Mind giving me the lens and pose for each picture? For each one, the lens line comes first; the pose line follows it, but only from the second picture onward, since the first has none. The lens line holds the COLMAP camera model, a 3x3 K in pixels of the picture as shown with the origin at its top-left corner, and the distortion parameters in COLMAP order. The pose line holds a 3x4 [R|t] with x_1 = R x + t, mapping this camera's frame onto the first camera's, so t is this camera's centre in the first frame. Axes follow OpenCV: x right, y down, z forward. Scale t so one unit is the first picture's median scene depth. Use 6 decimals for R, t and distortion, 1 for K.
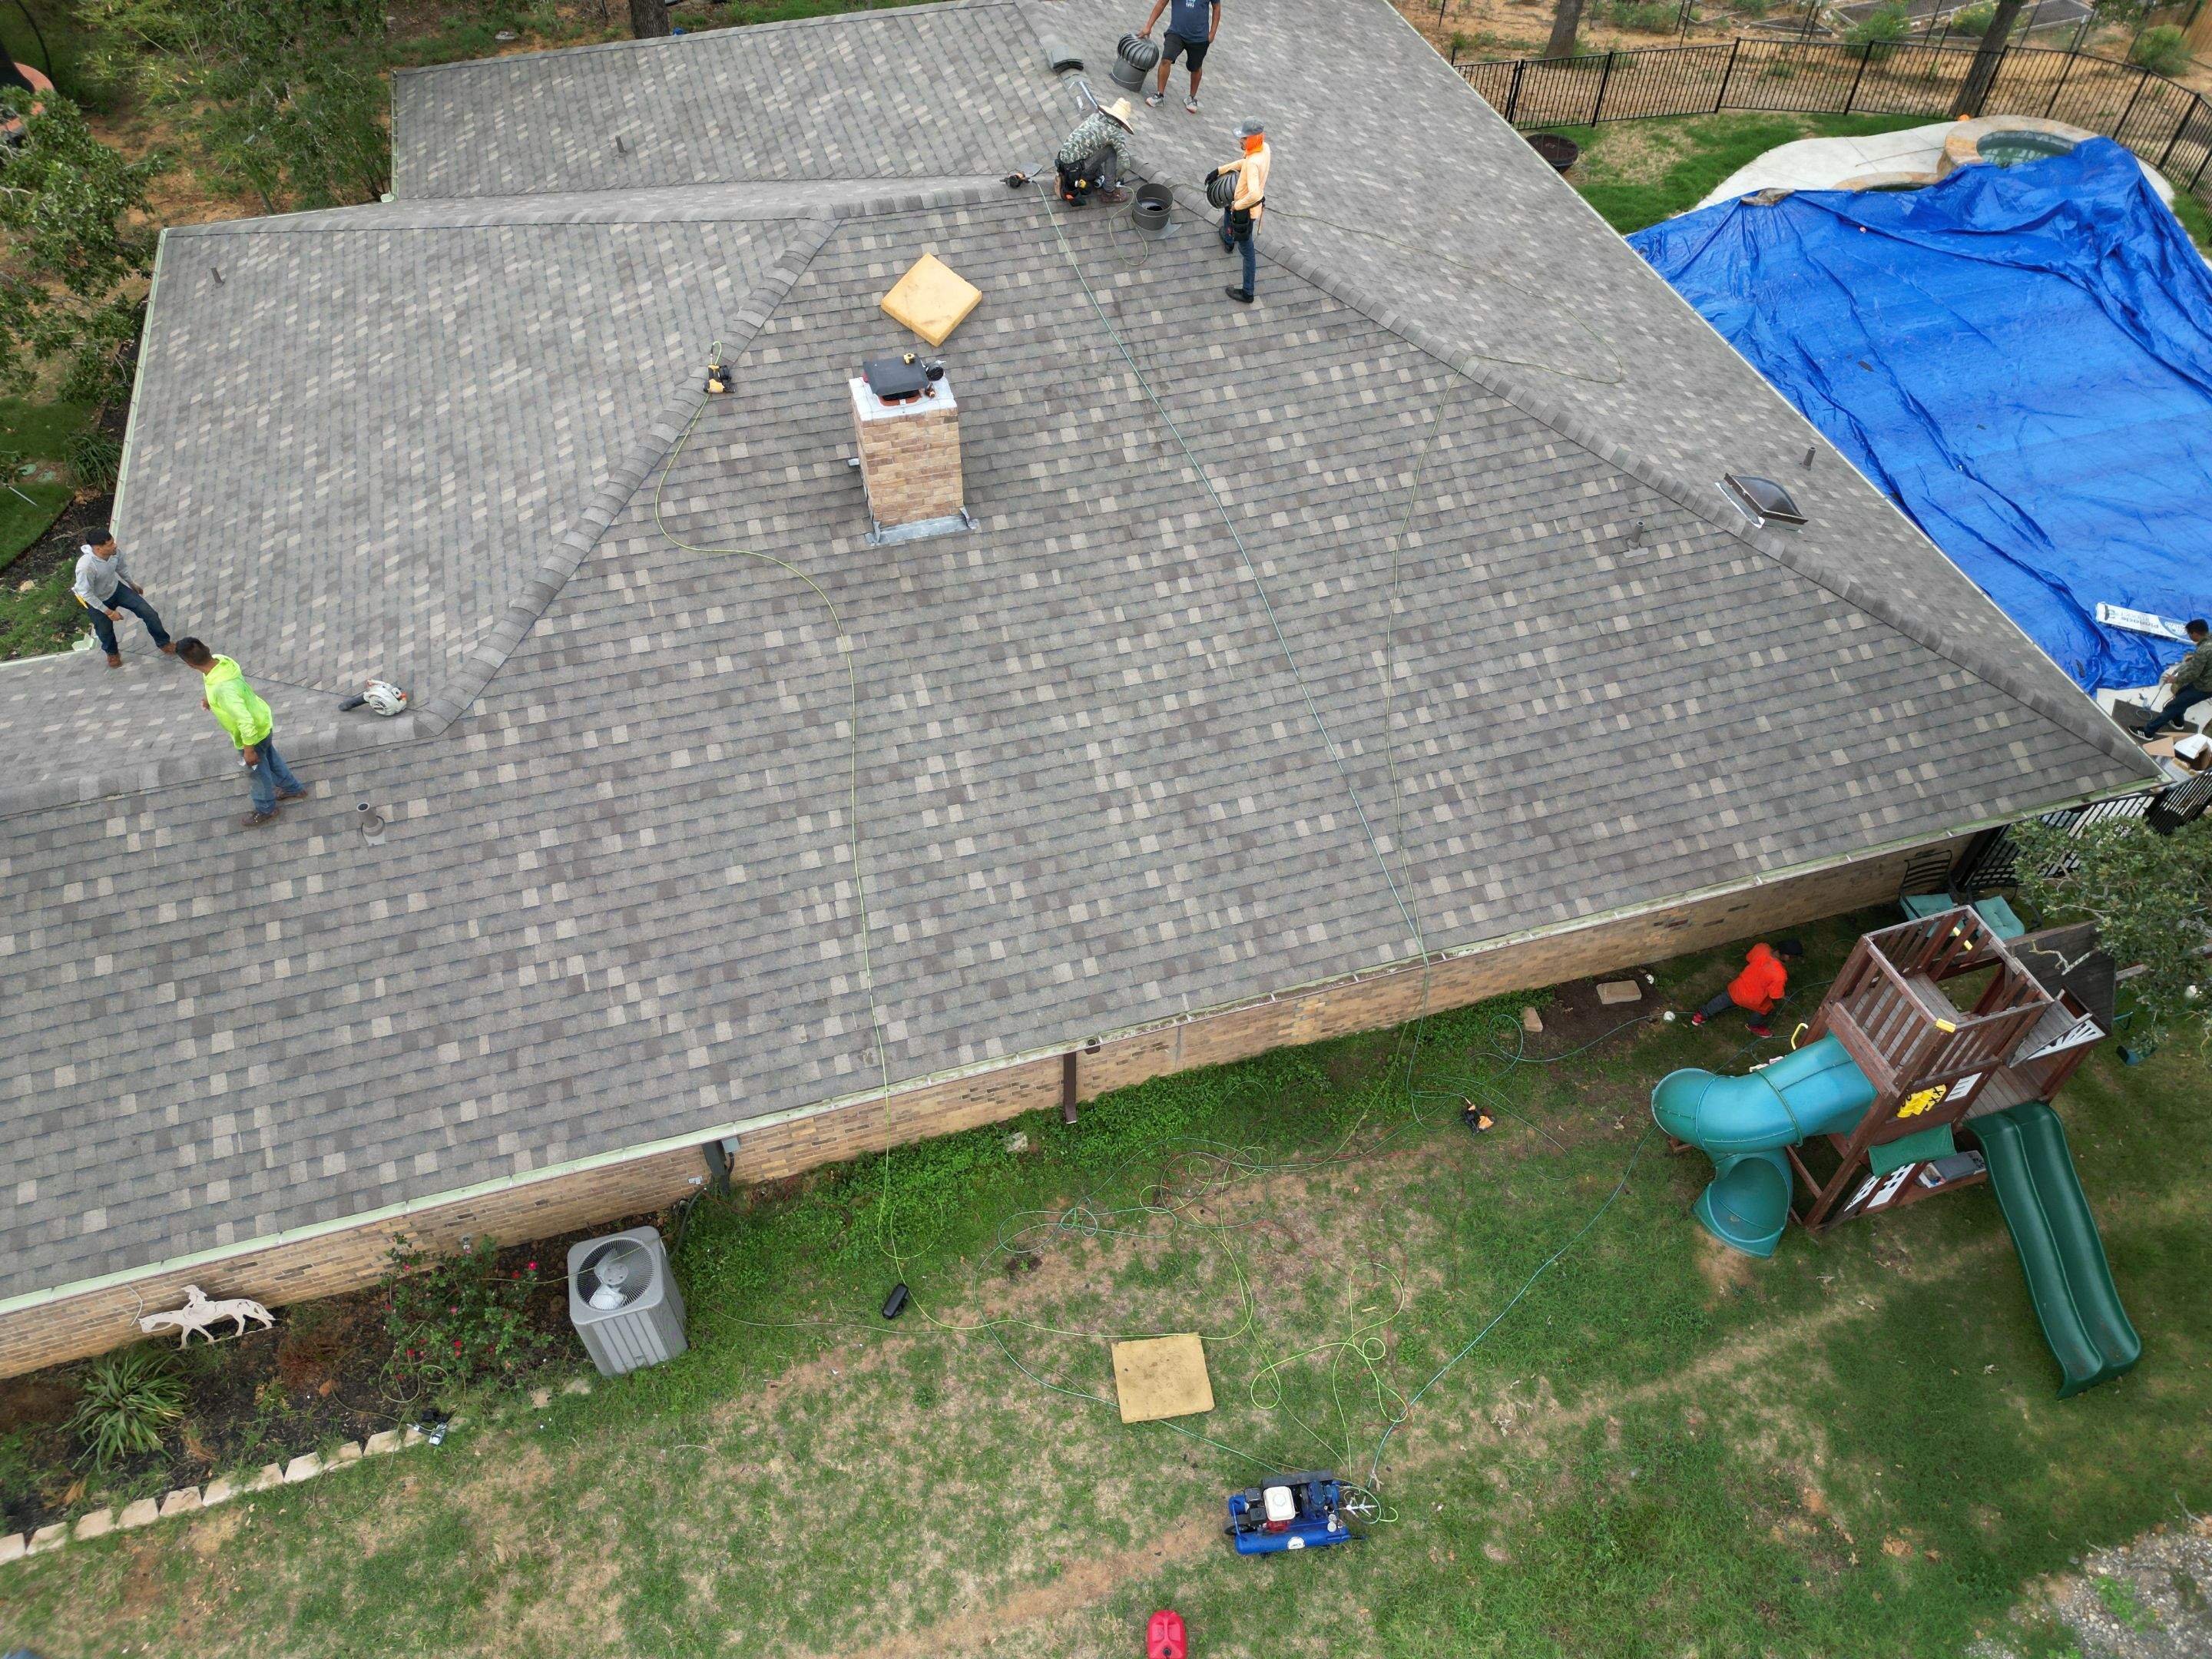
lens RADIAL K [[1550.9, 0, 1106.0], [0, 1550.9, 829.5], [0, 0, 1]] dist [0.098138, -0.096432]
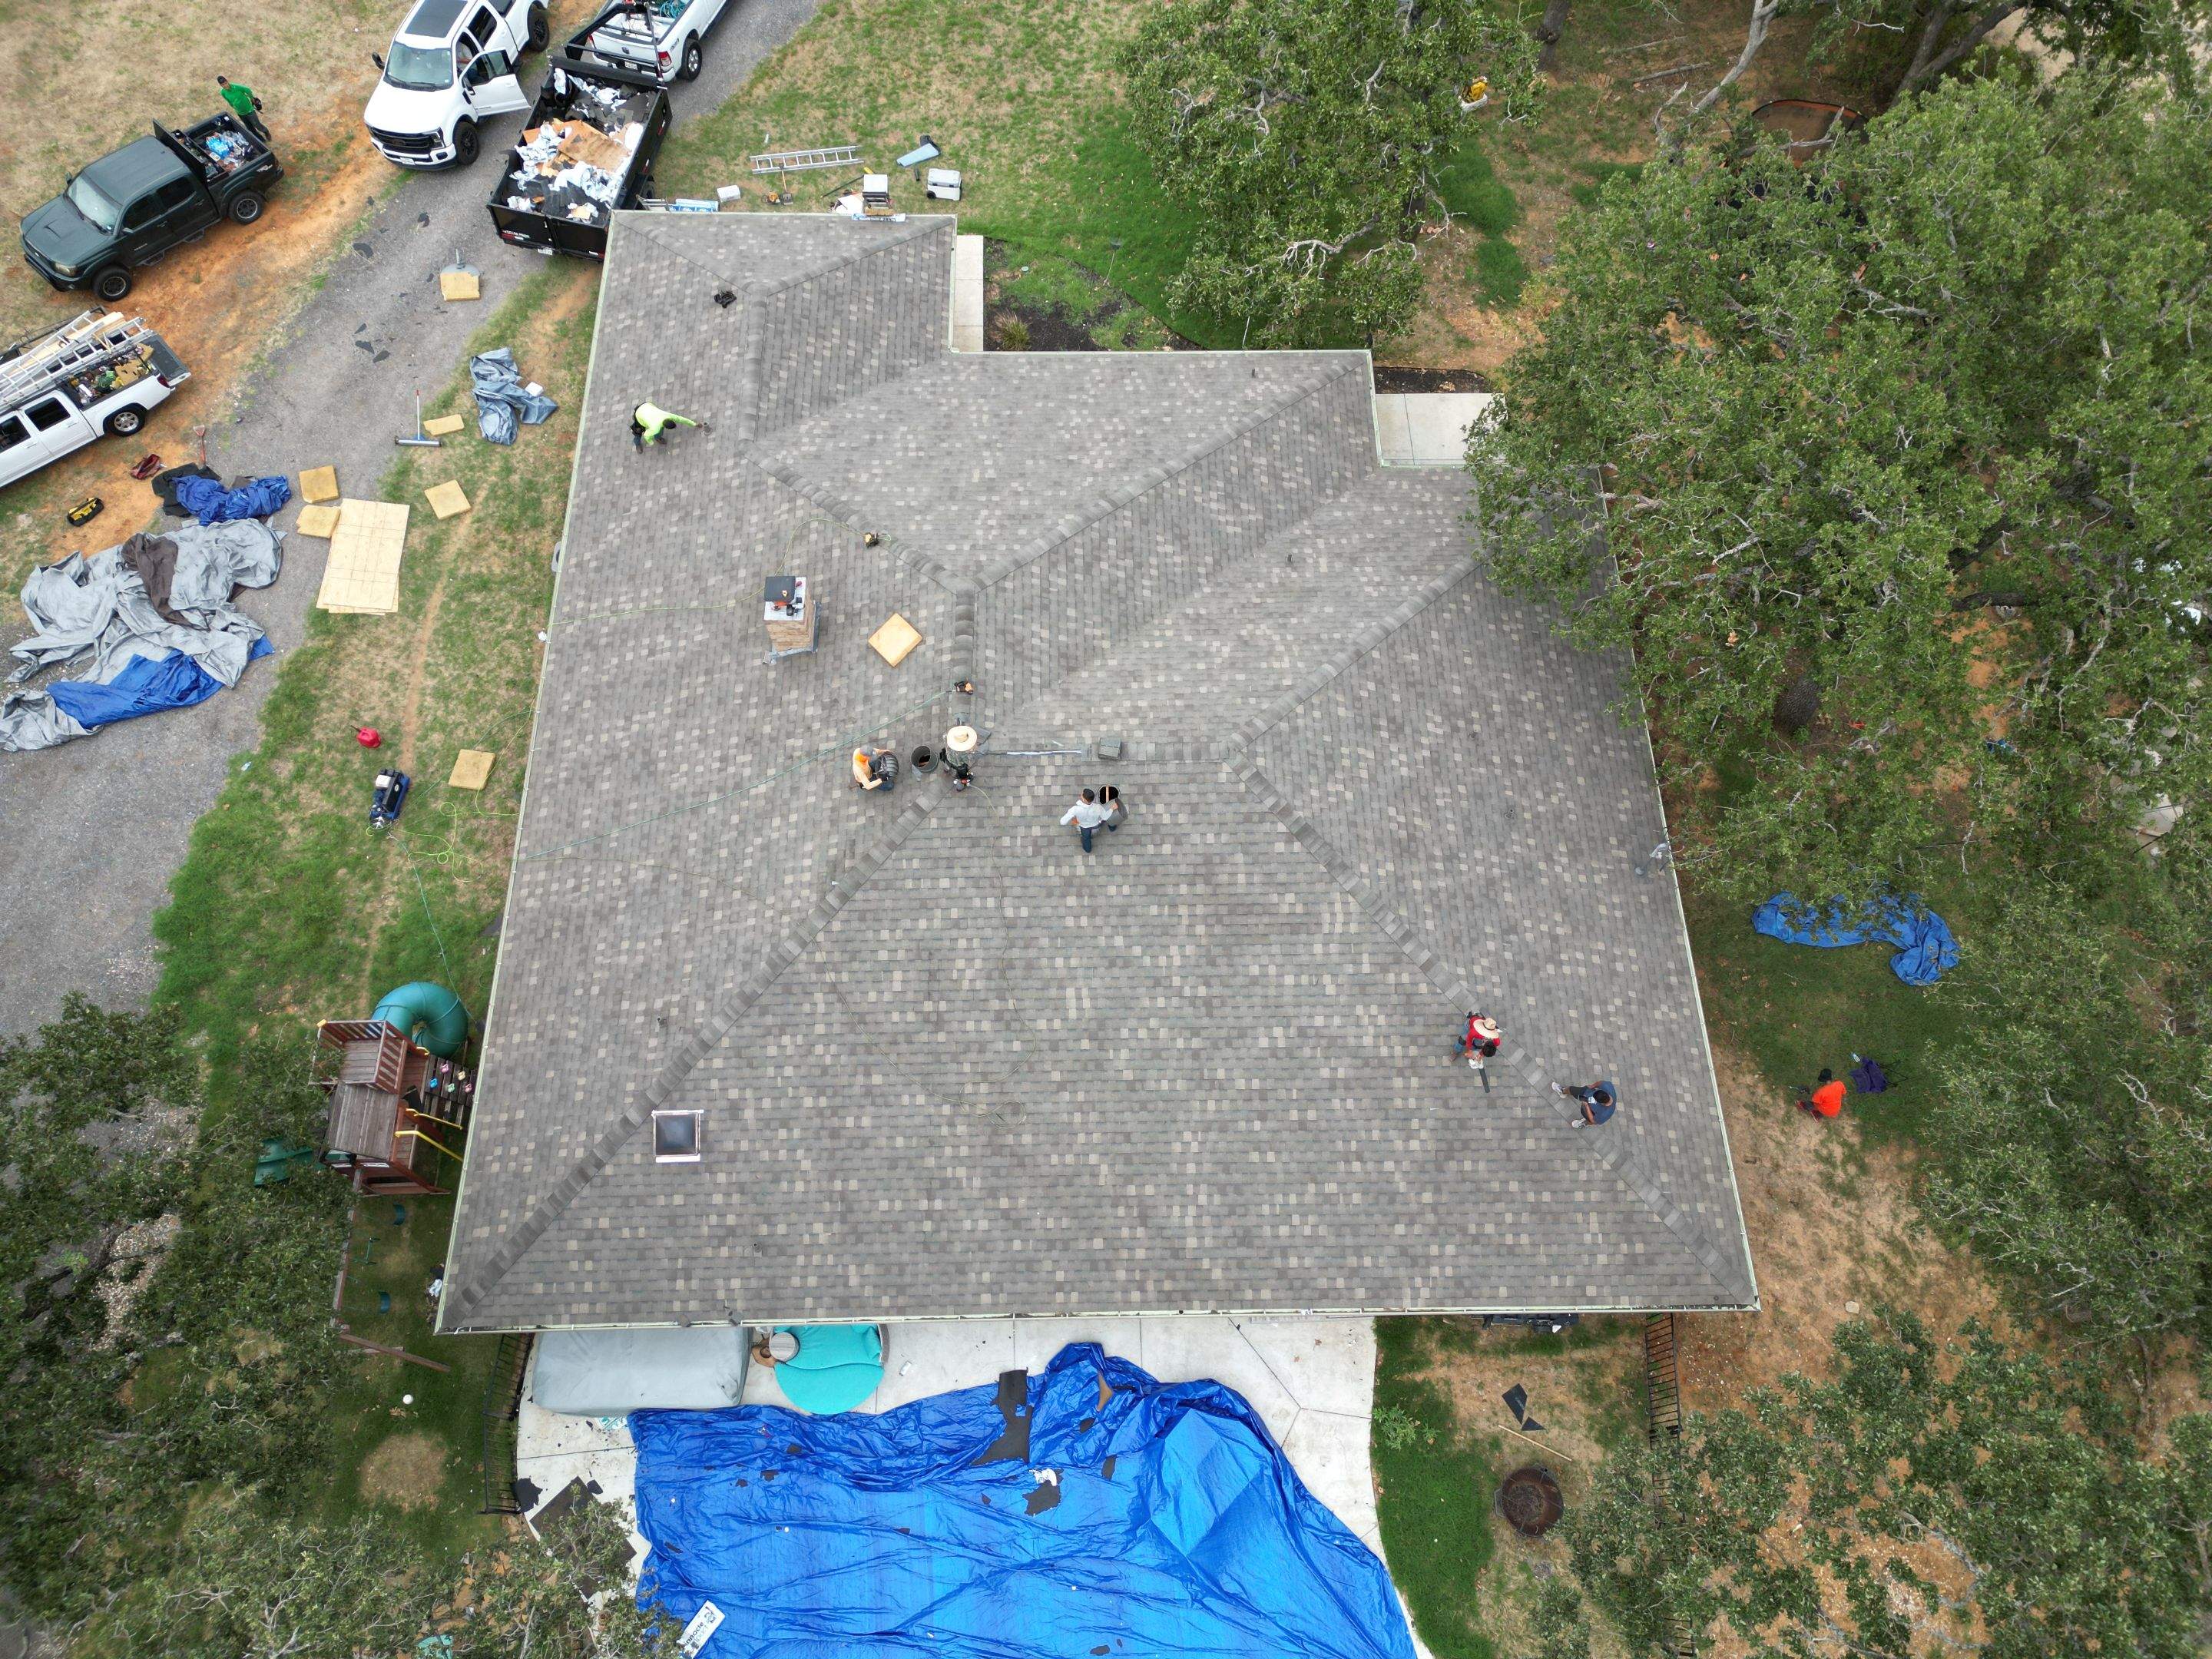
lens RADIAL K [[1517.8, 0, 1106.0], [0, 1517.8, 829.5], [0, 0, 1]] dist [0.178313, -0.364602]
pose [[-0.273798, 0.864335, -0.421853, 0.790740], [-0.736603, 0.093581, 0.669820, -1.786372], [0.618426, 0.494134, 0.611050, 0.243655]]
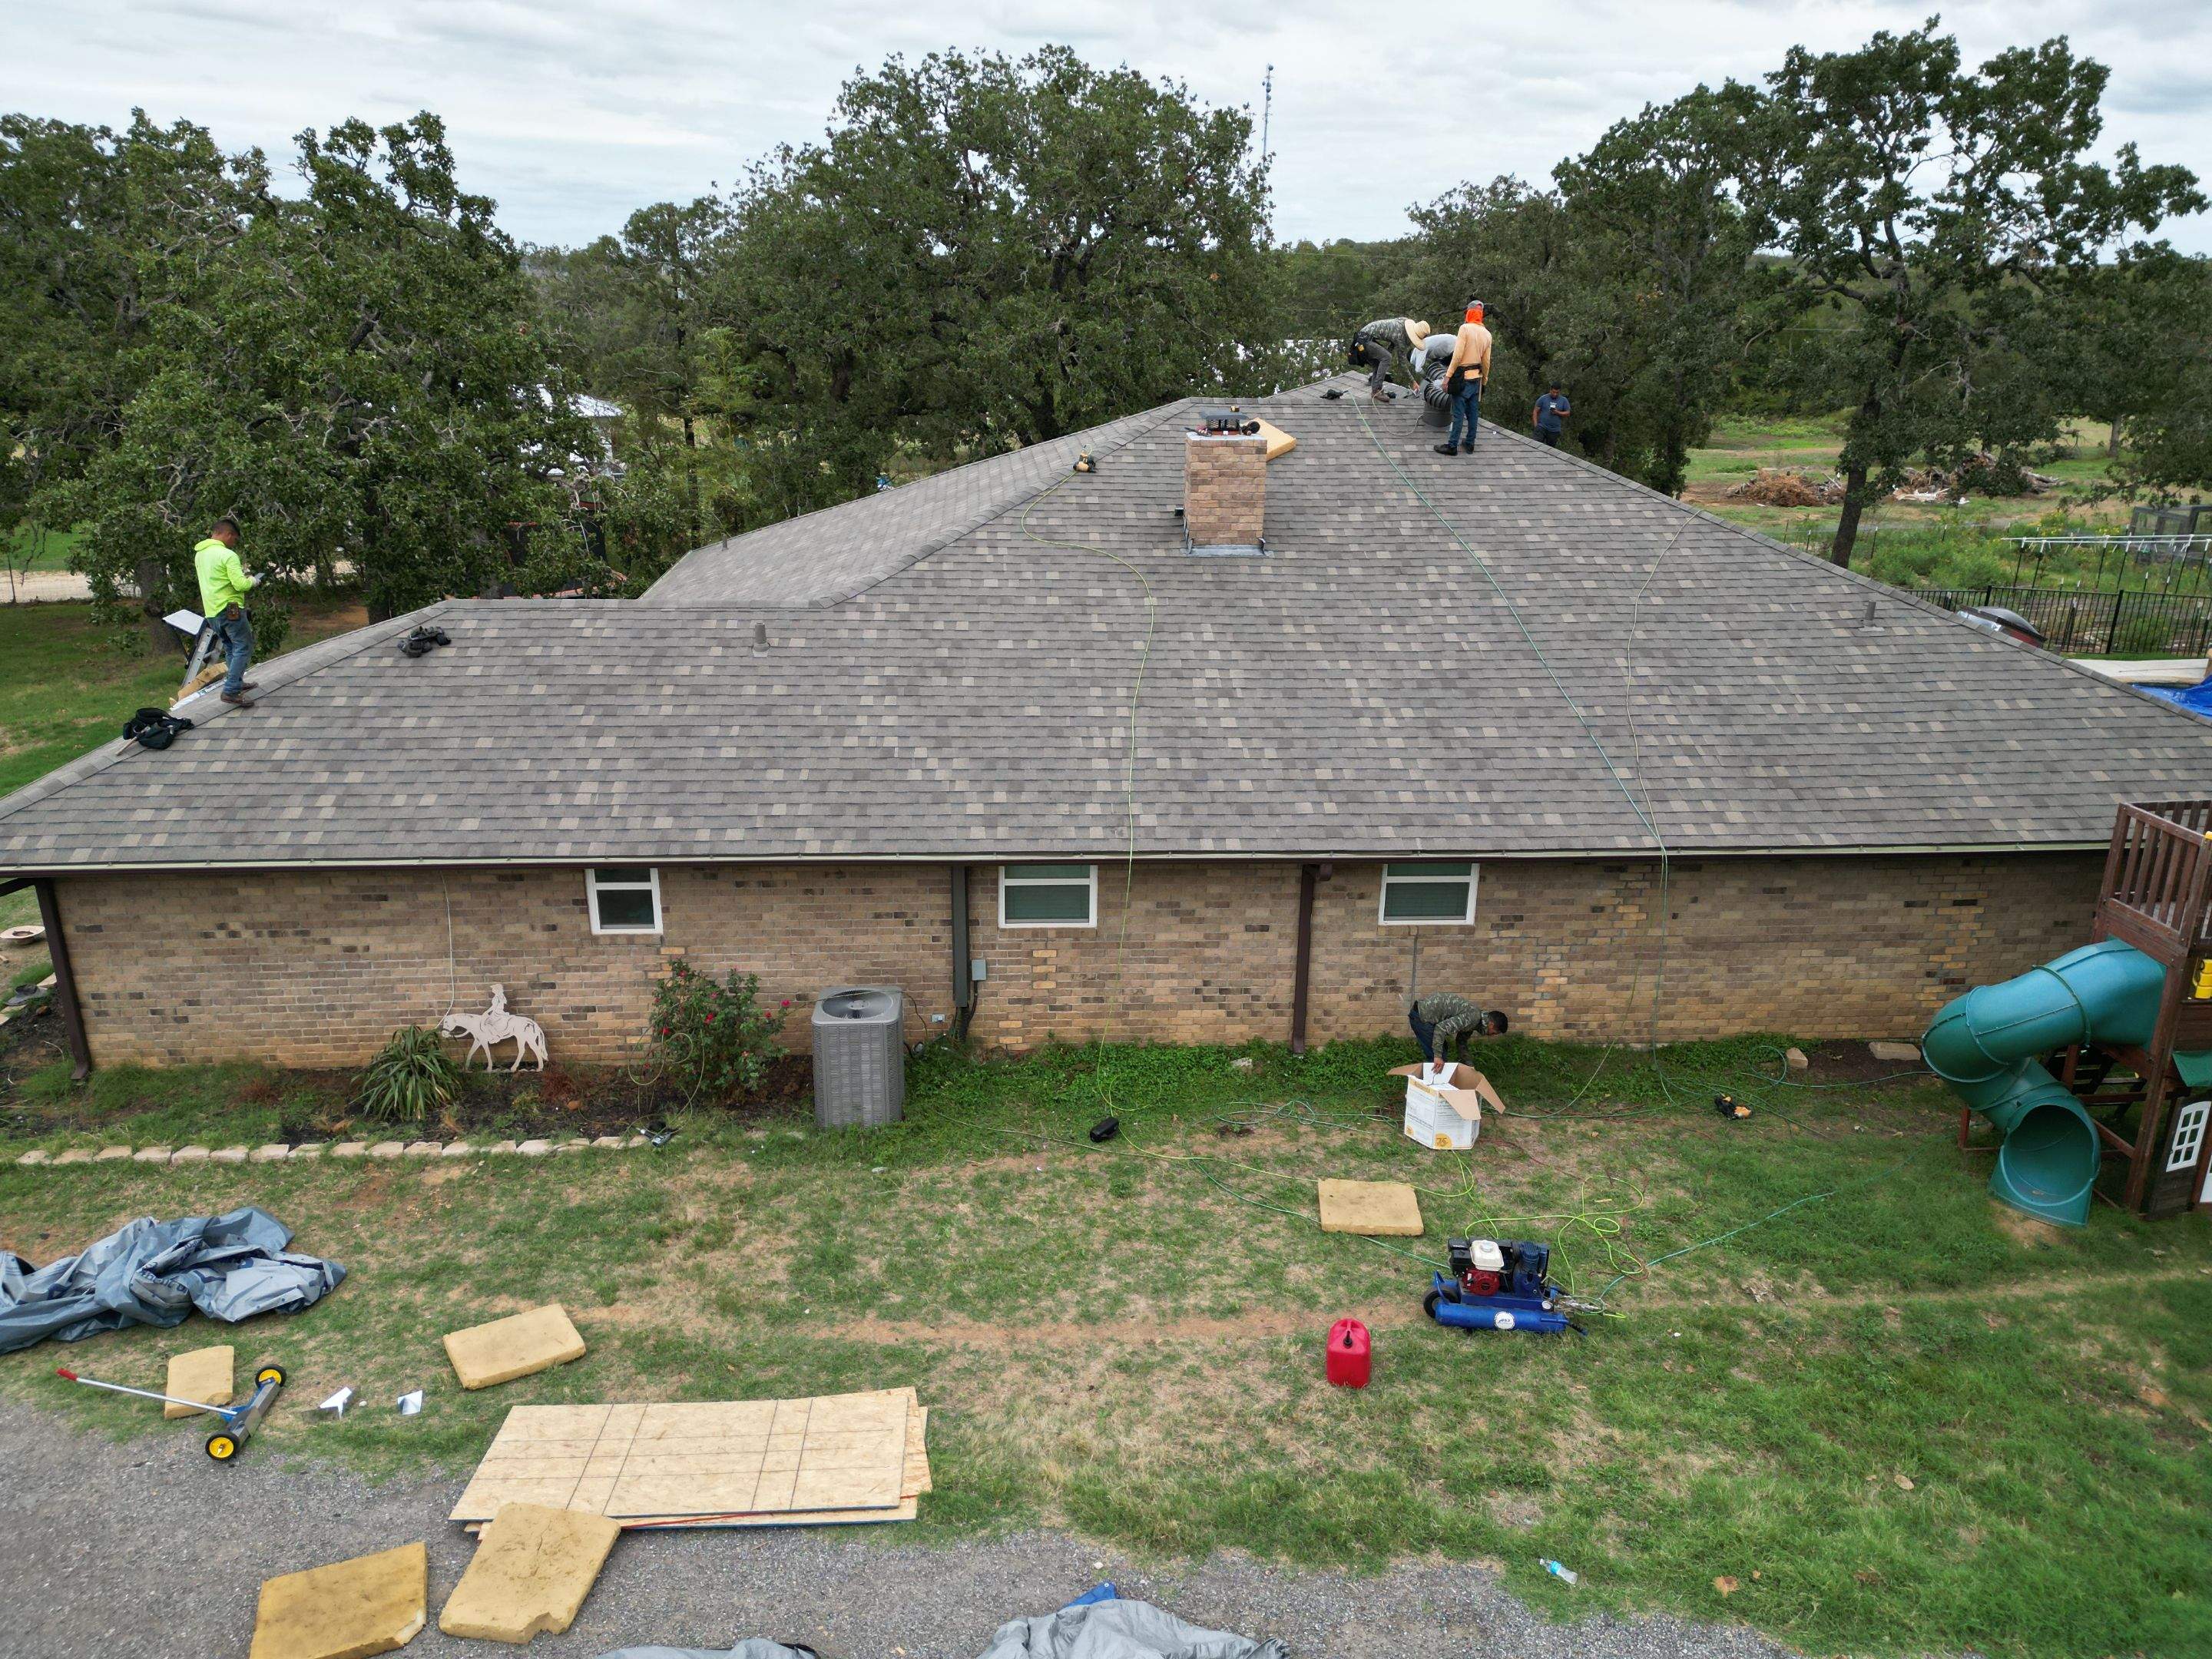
lens RADIAL K [[1541.9, 0, 1109.5], [0, 1541.9, 821.3], [0, 0, 1]] dist [0.087573, -0.084315]
pose [[0.976227, 0.068686, -0.205582, 0.058846], [-0.161519, 0.863022, -0.478650, 0.614300], [0.144545, 0.500476, 0.853599, 0.062825]]
